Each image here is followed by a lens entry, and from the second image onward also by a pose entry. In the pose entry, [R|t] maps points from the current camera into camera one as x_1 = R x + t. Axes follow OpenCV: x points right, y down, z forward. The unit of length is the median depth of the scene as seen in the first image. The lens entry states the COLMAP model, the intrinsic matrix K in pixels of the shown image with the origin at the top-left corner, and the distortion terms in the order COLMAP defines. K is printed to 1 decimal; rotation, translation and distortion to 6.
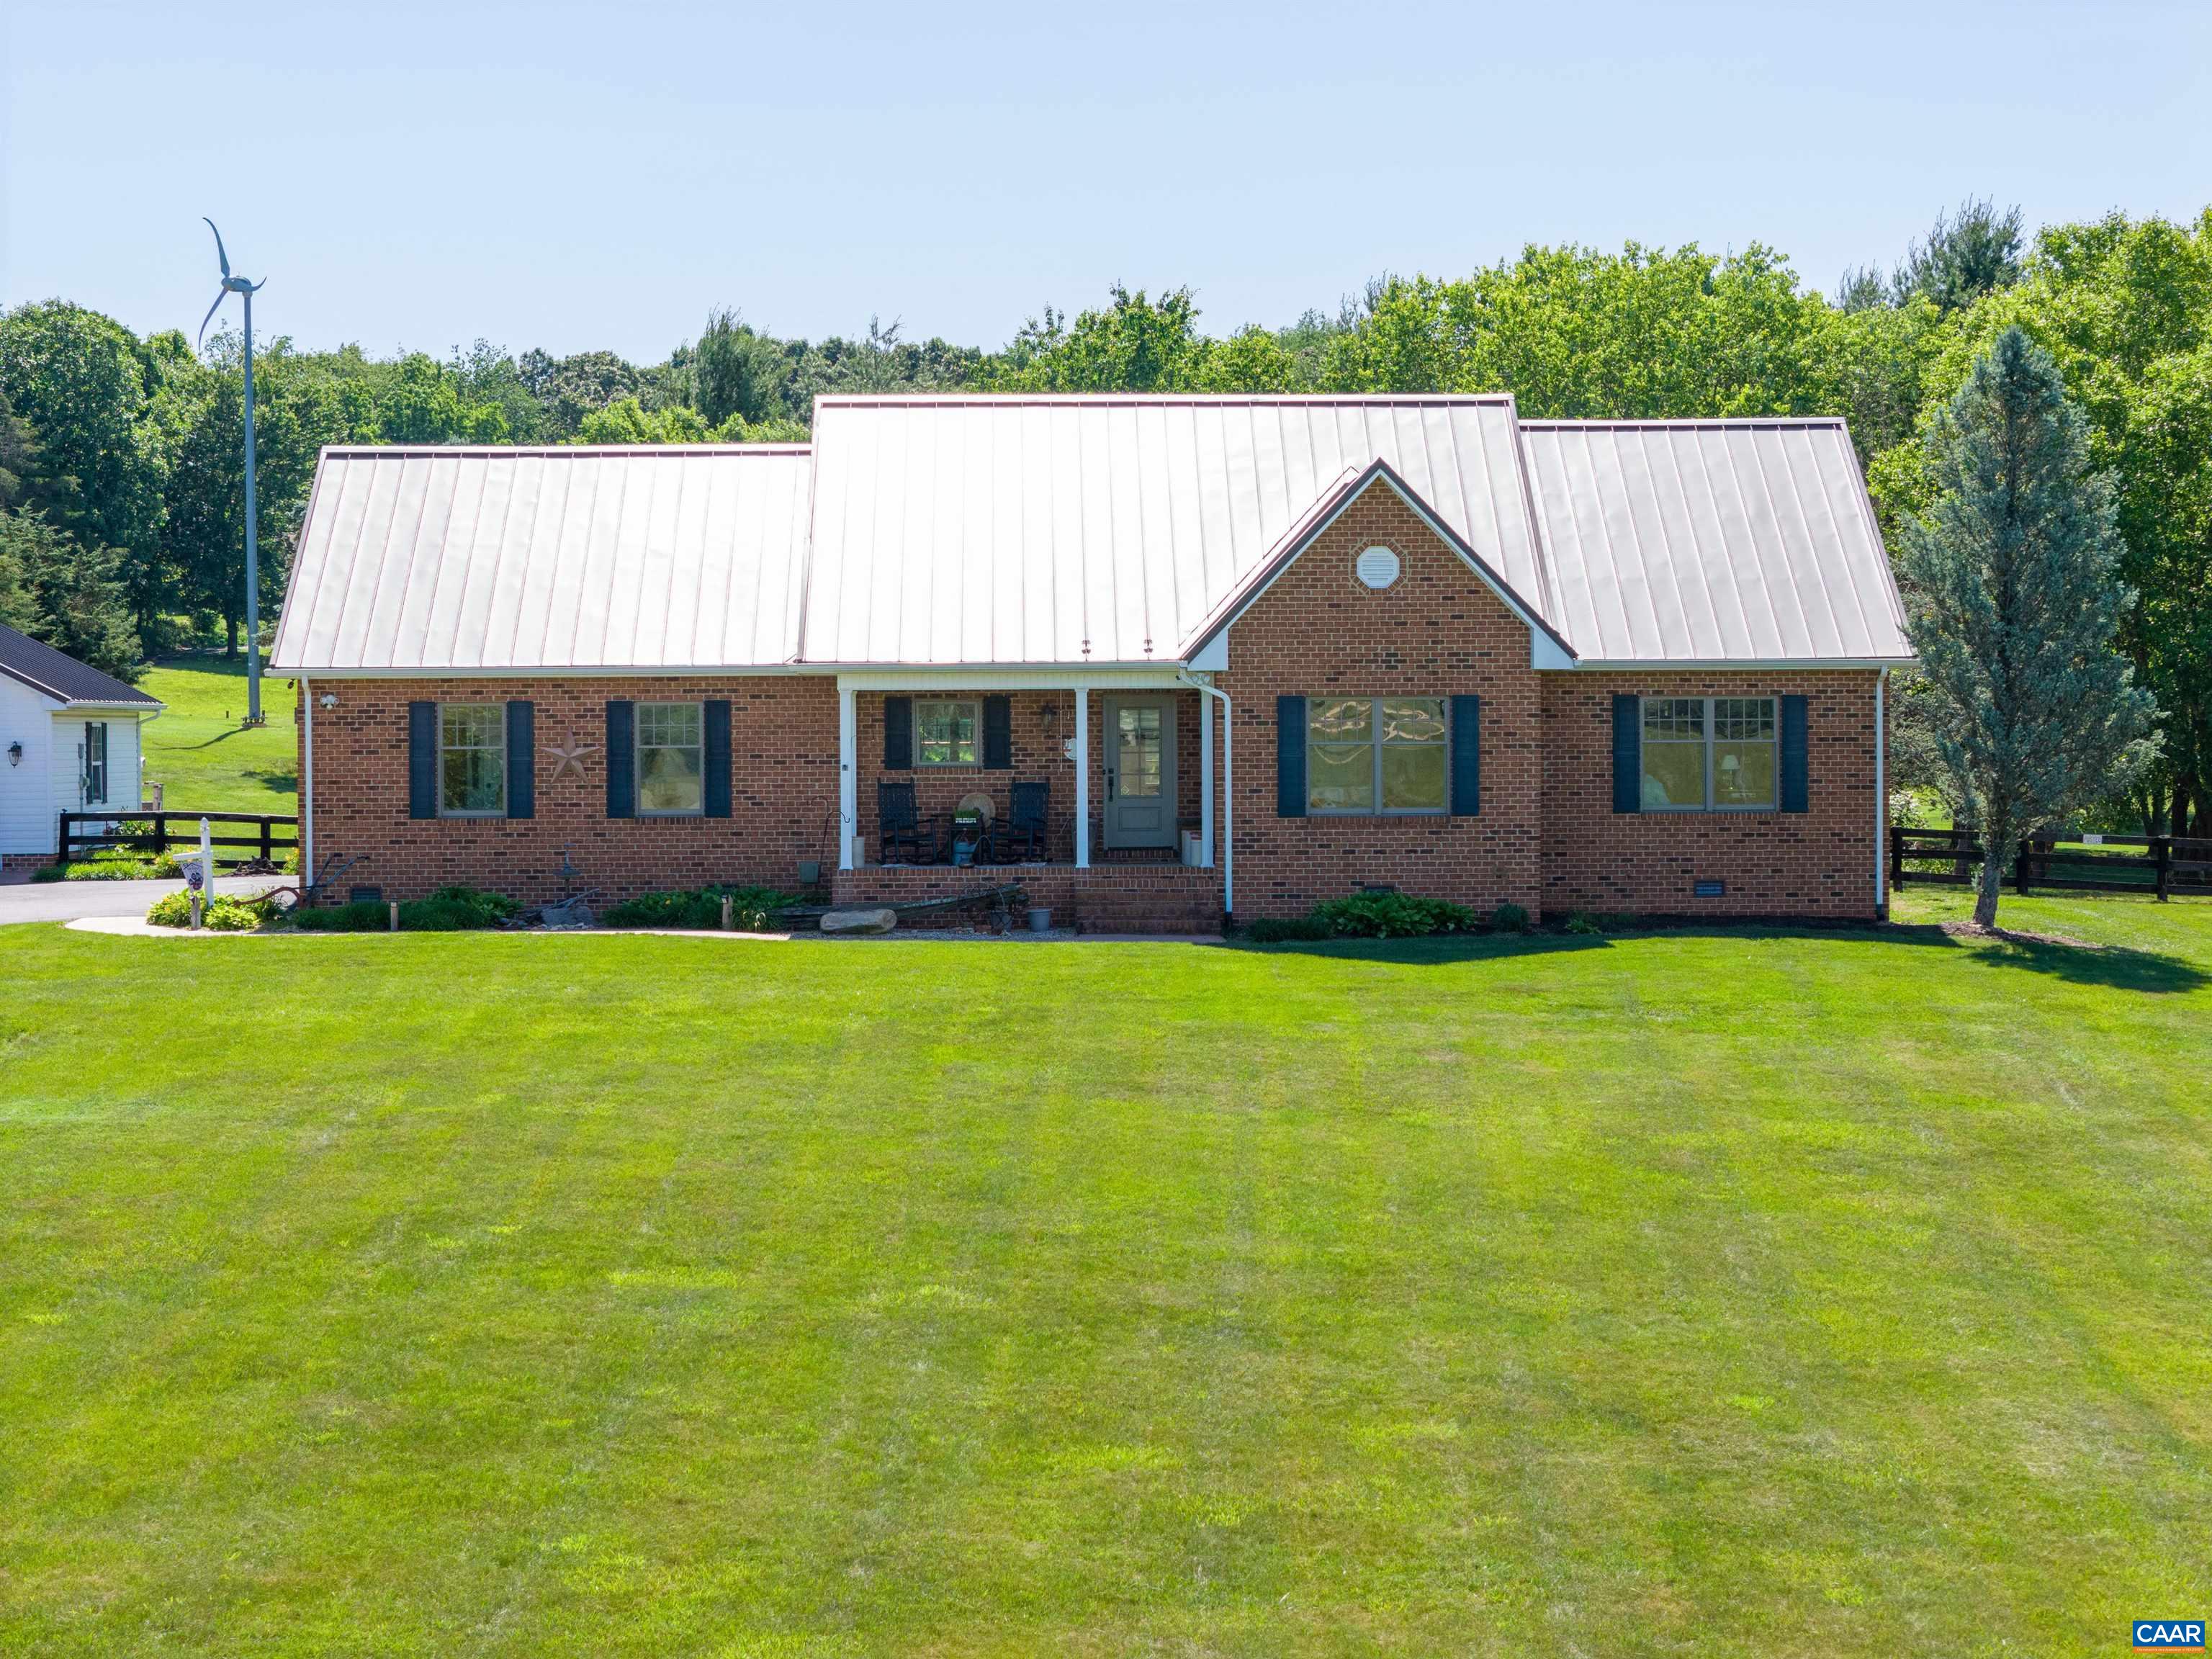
lens RADIAL K [[4496.7, 0, 1105.8], [0, 4496.7, 825.9], [0, 0, 1]] dist [-0.124980, 0.000000]
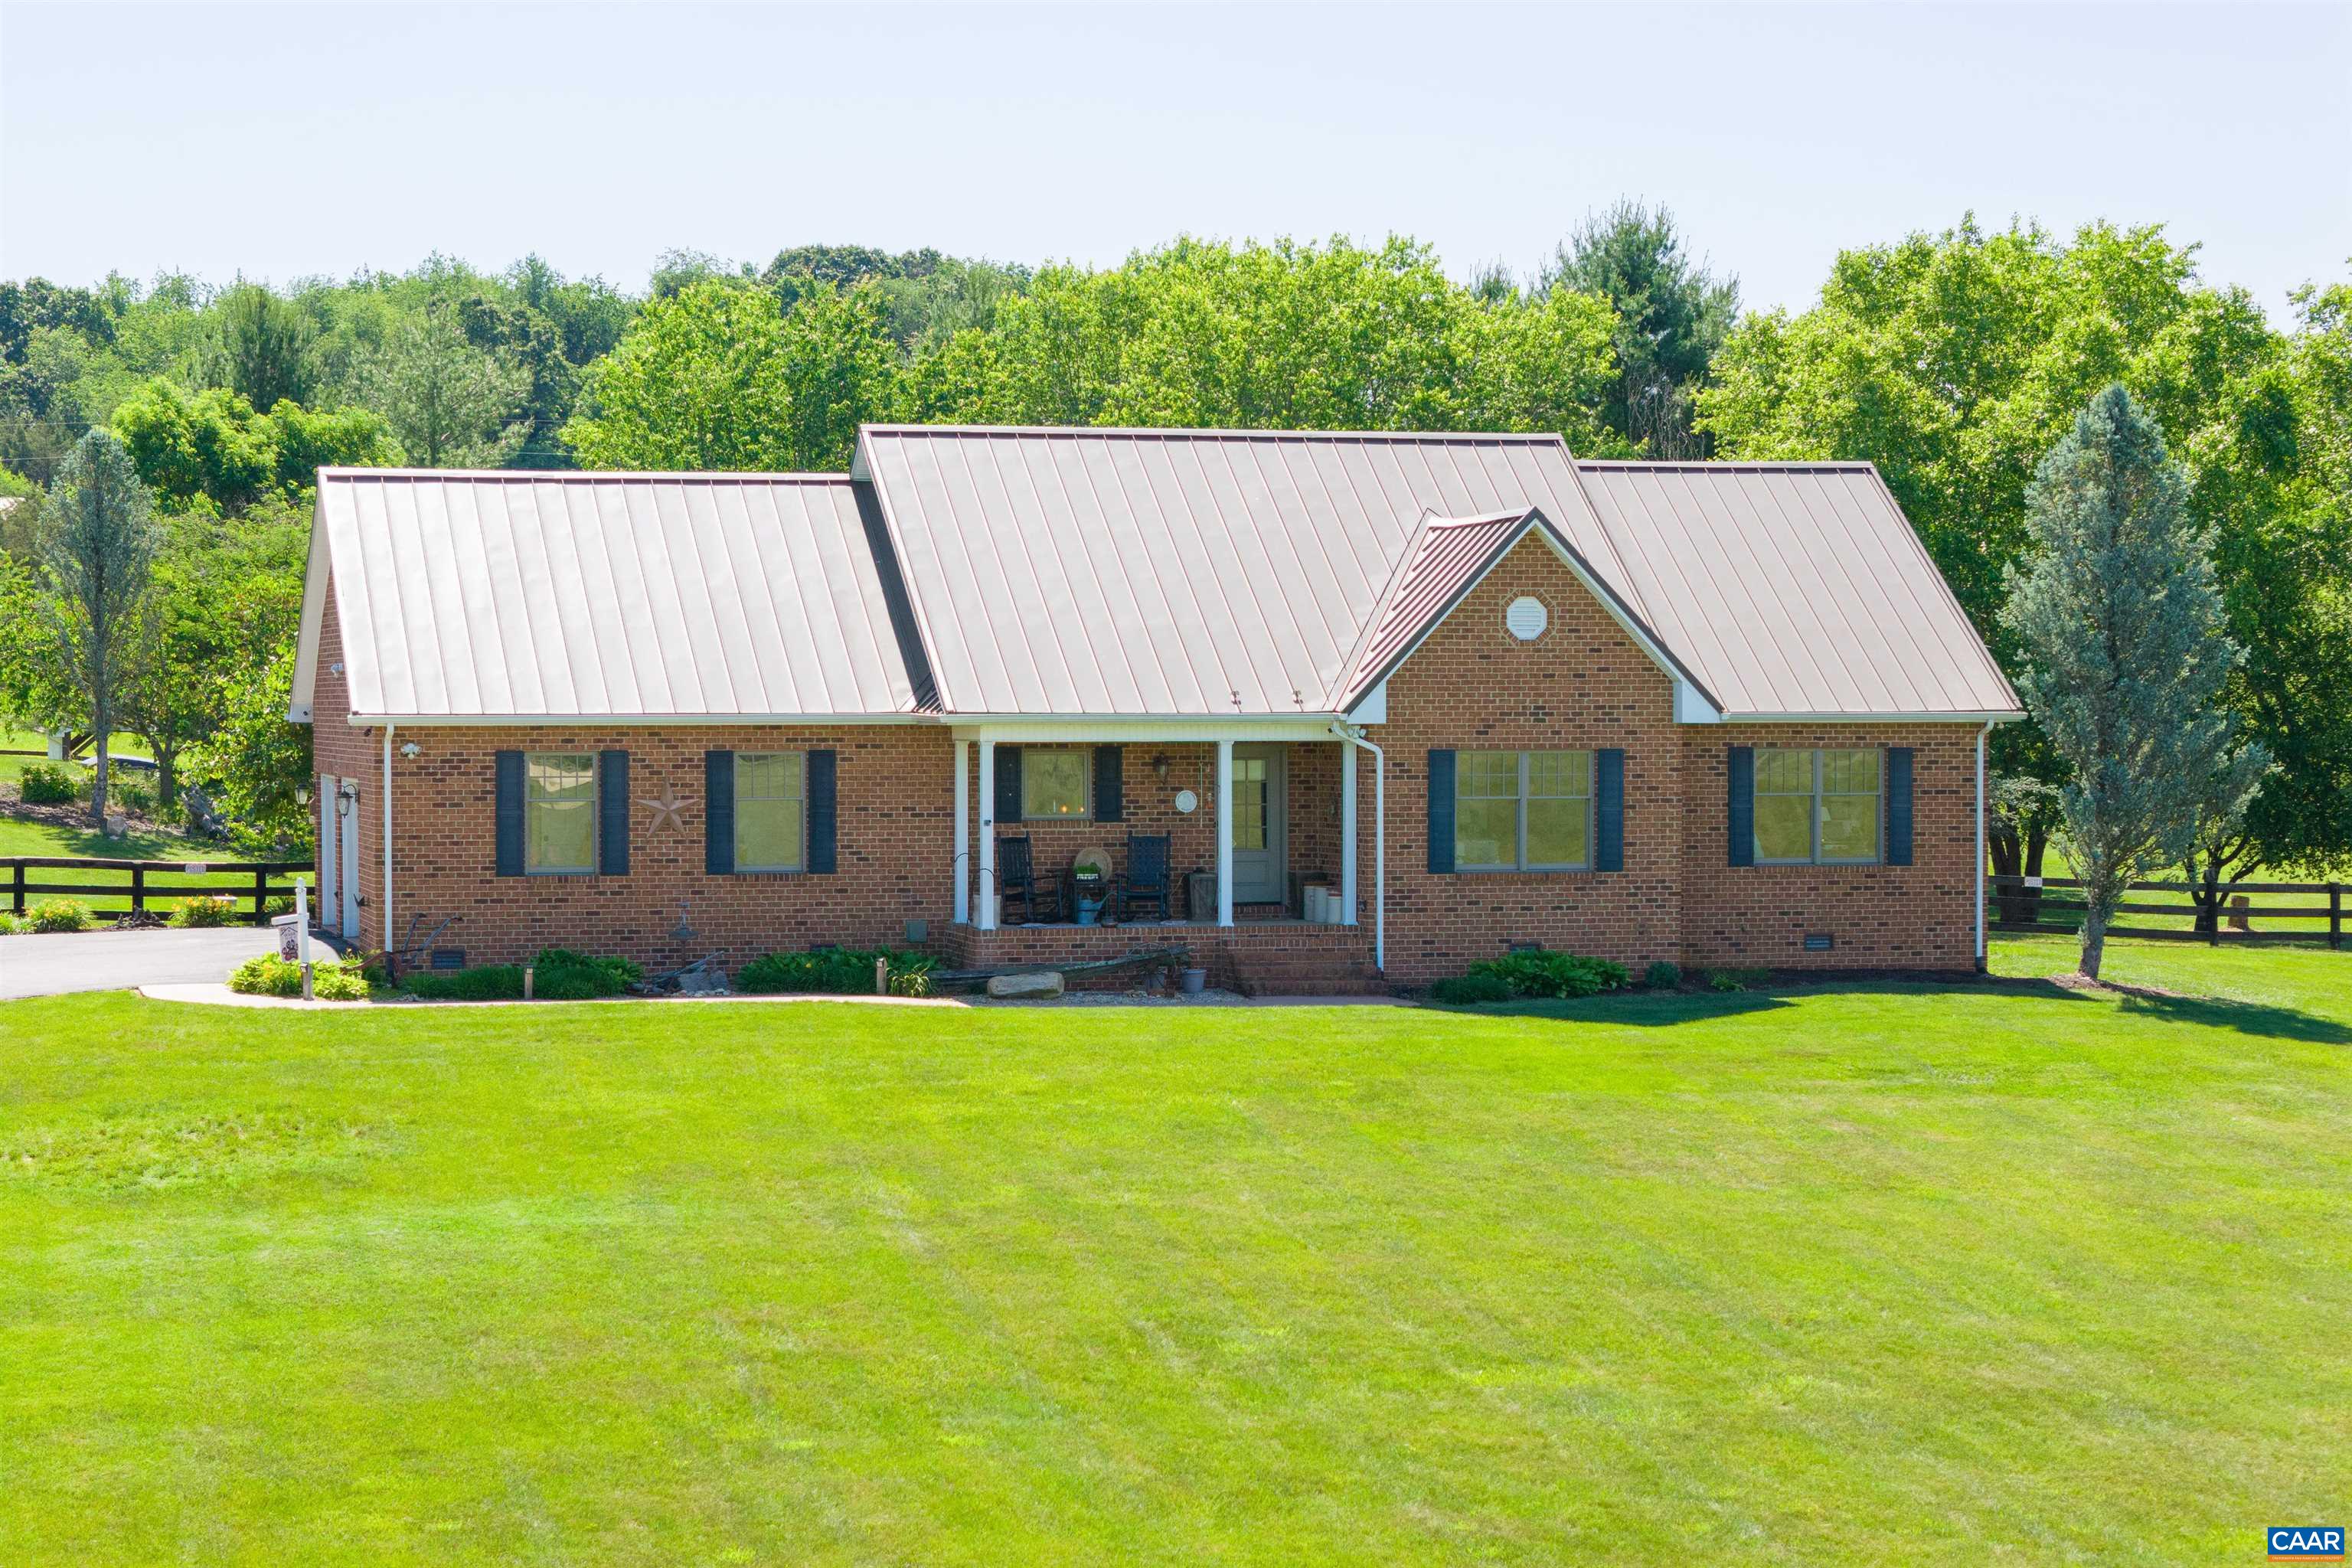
lens RADIAL K [[5022.4, 0, 1175.3], [0, 5022.4, 786.1], [0, 0, 1]] dist [-0.146437, 0.000000]
pose [[0.972691, 0.000610, 0.232103, -0.264481], [0.000543, 0.999988, -0.004903, -0.015438], [-0.232103, 0.004895, 0.972679, -0.045491]]
